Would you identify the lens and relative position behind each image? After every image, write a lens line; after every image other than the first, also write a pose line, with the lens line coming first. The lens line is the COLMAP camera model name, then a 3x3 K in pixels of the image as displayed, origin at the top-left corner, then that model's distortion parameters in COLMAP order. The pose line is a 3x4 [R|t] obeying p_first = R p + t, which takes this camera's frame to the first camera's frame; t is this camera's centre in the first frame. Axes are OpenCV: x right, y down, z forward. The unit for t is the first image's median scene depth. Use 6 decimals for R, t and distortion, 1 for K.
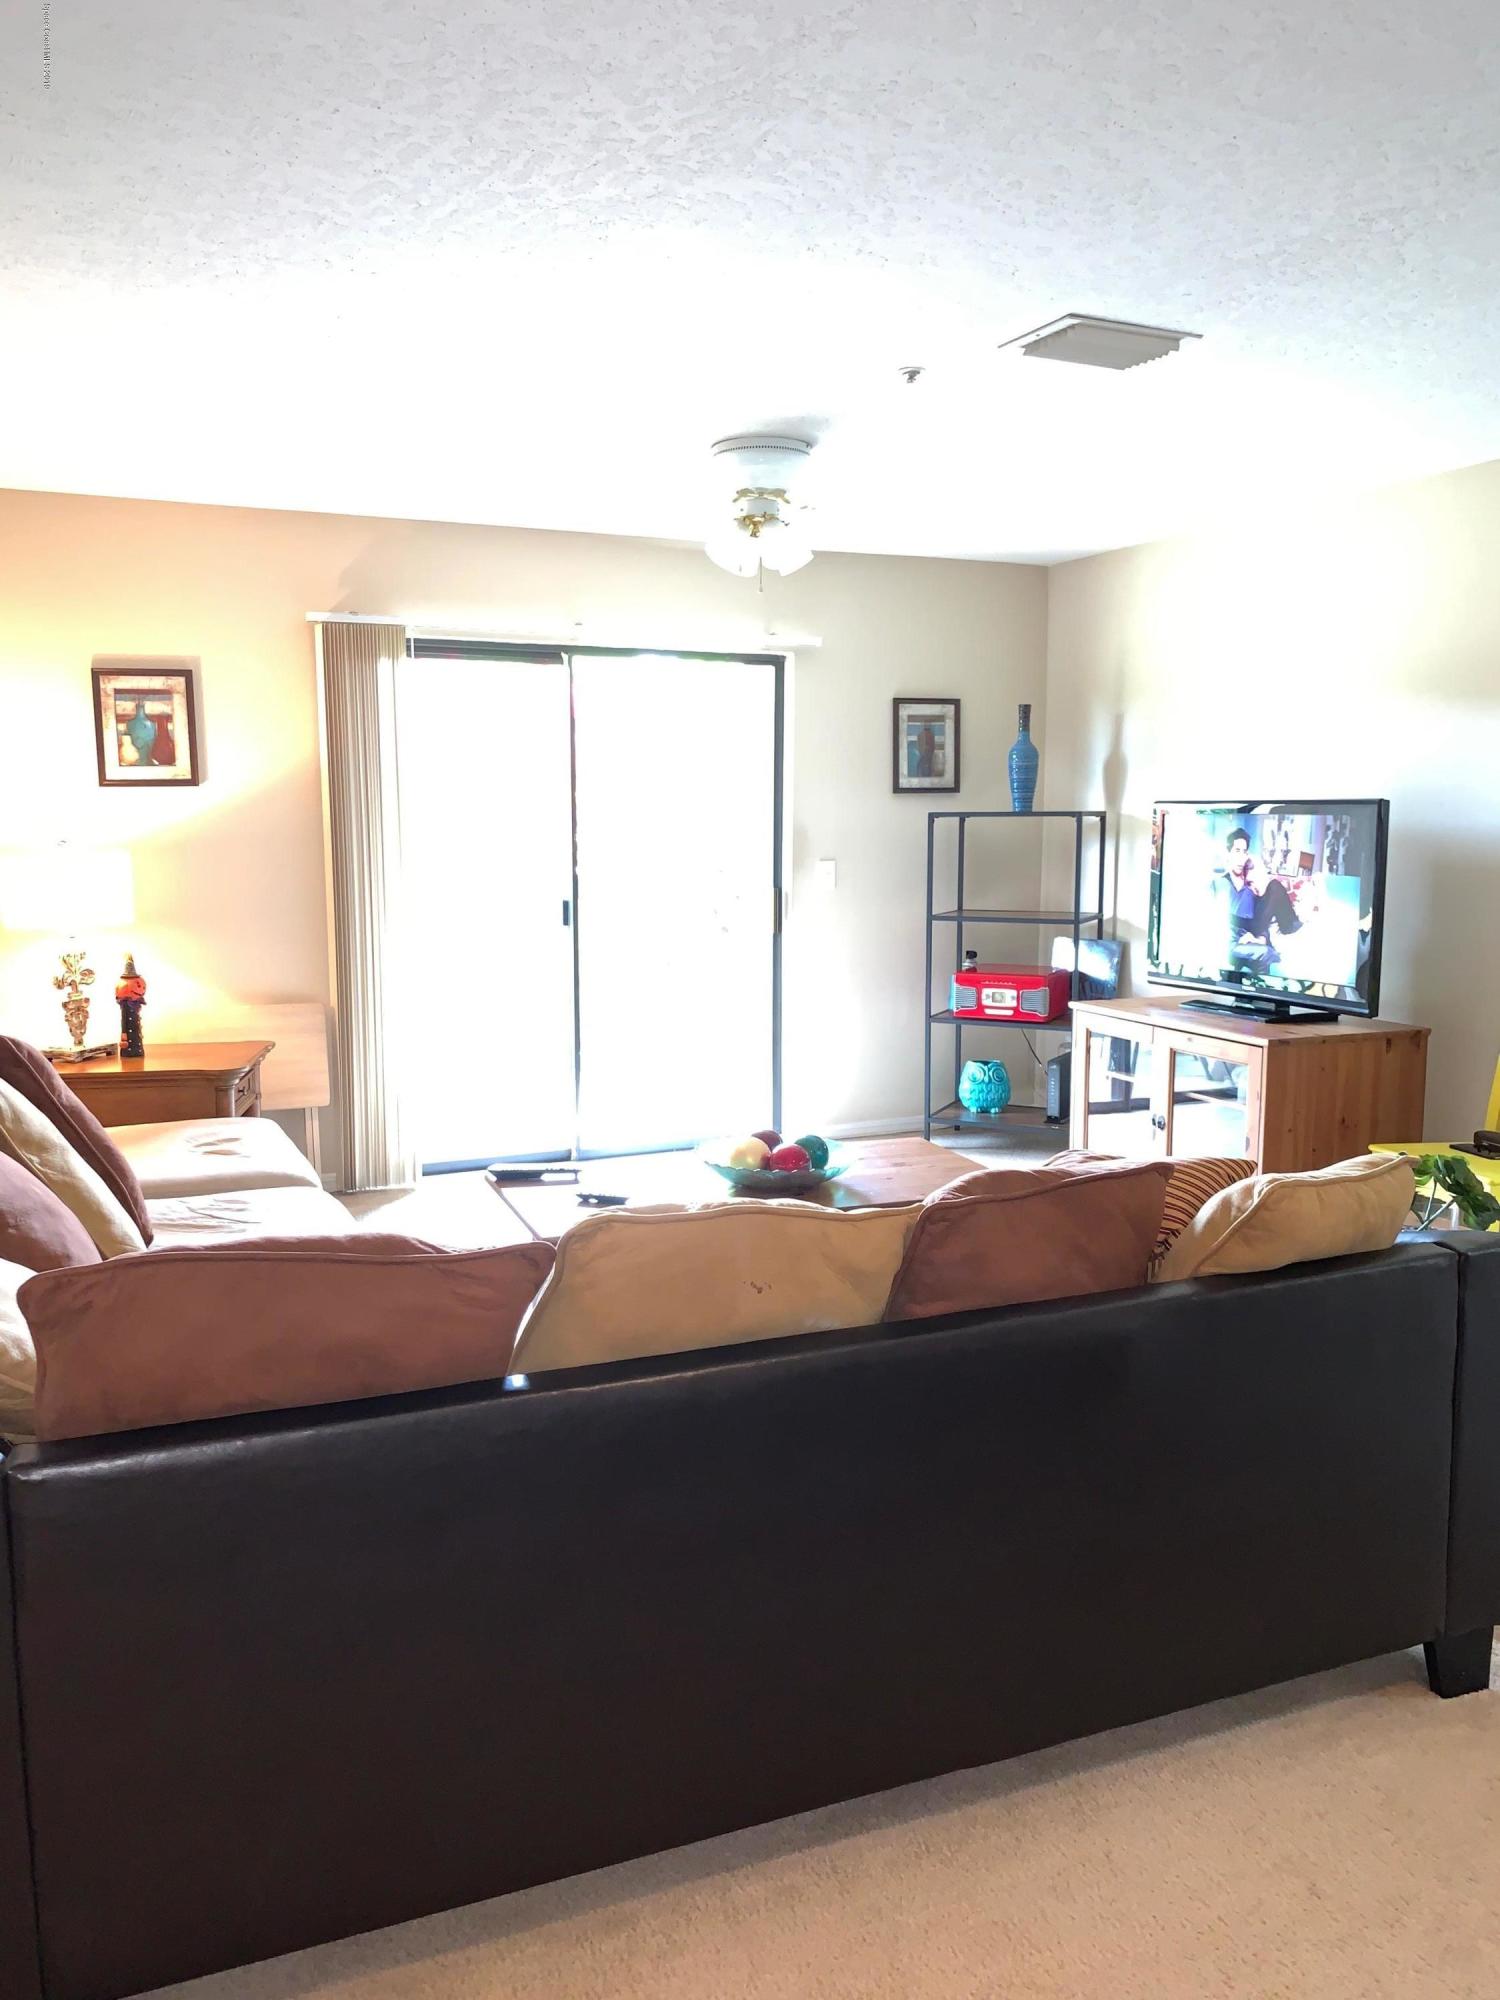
lens RADIAL K [[1536.3, 0, 751.6], [0, 1536.3, 1007.7], [0, 0, 1]] dist [0.054064, -0.055910]
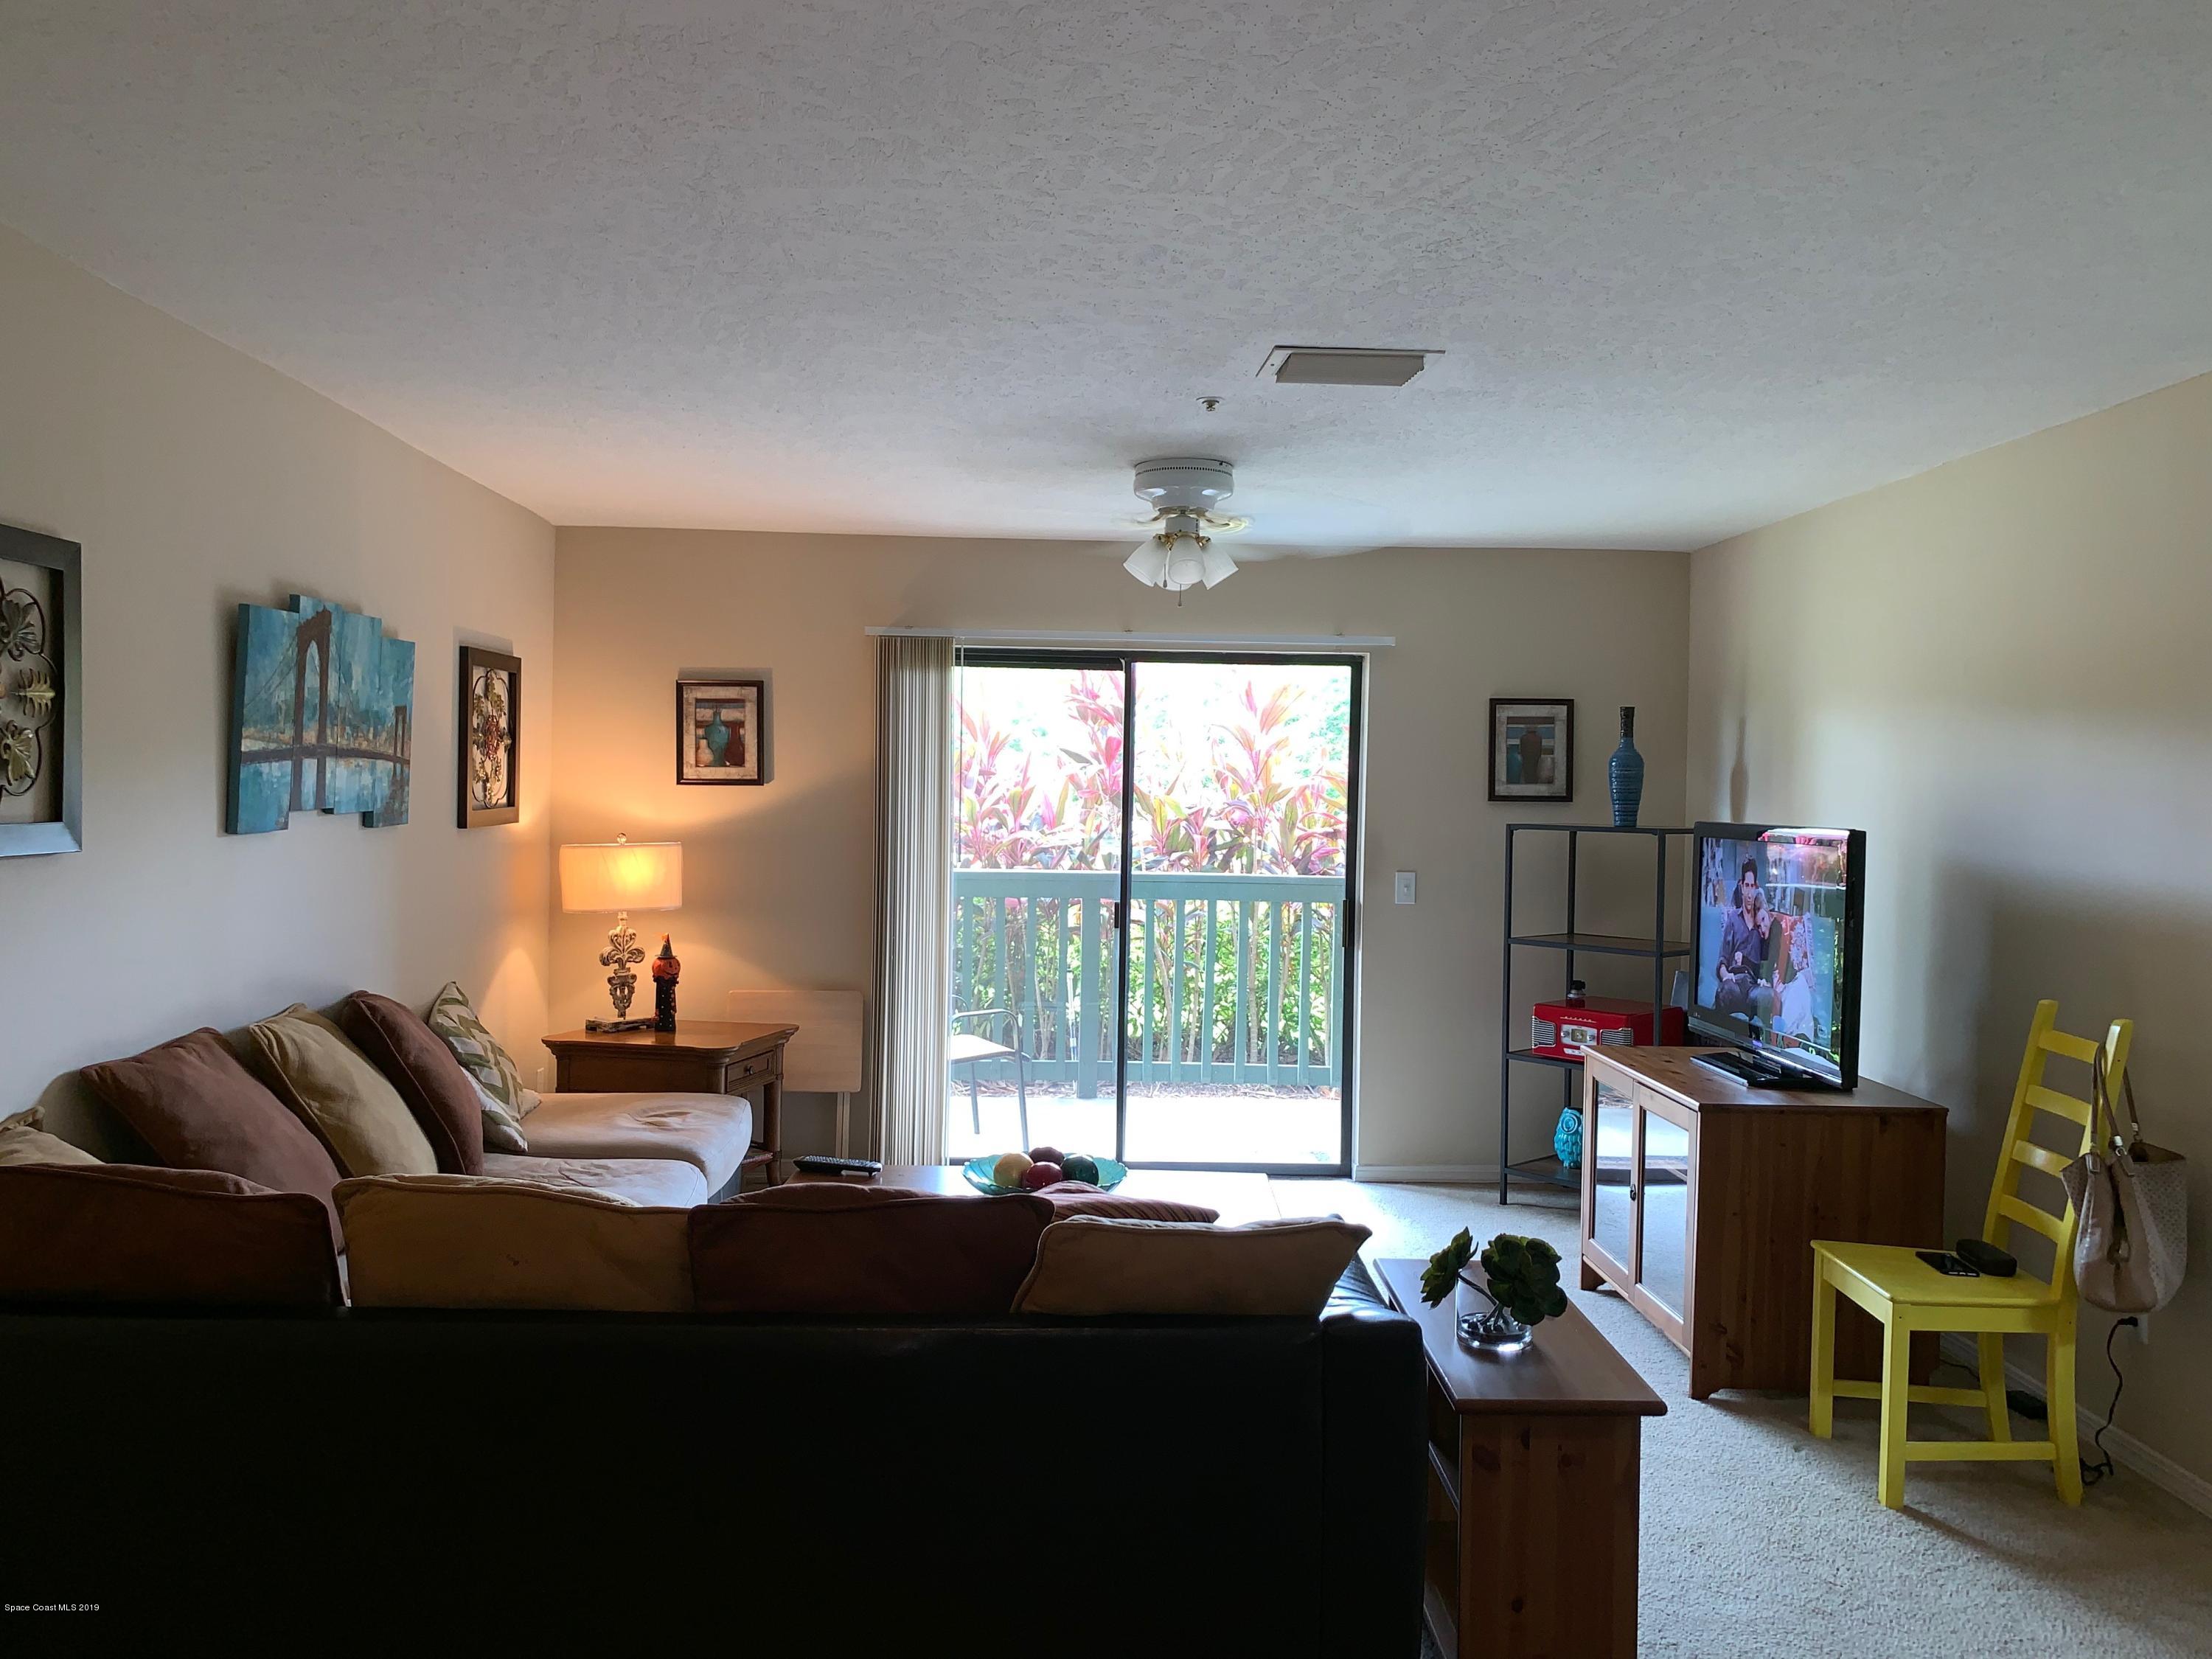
lens RADIAL K [[1699.2, 0, 1099.4], [0, 1699.2, 824.4], [0, 0, 1]] dist [0.054064, -0.055910]
pose [[0.927245, 0.026073, -0.373547, 0.311865], [-0.067221, 0.992958, -0.097554, -0.015272], [0.368373, 0.115566, 0.922467, -0.013535]]
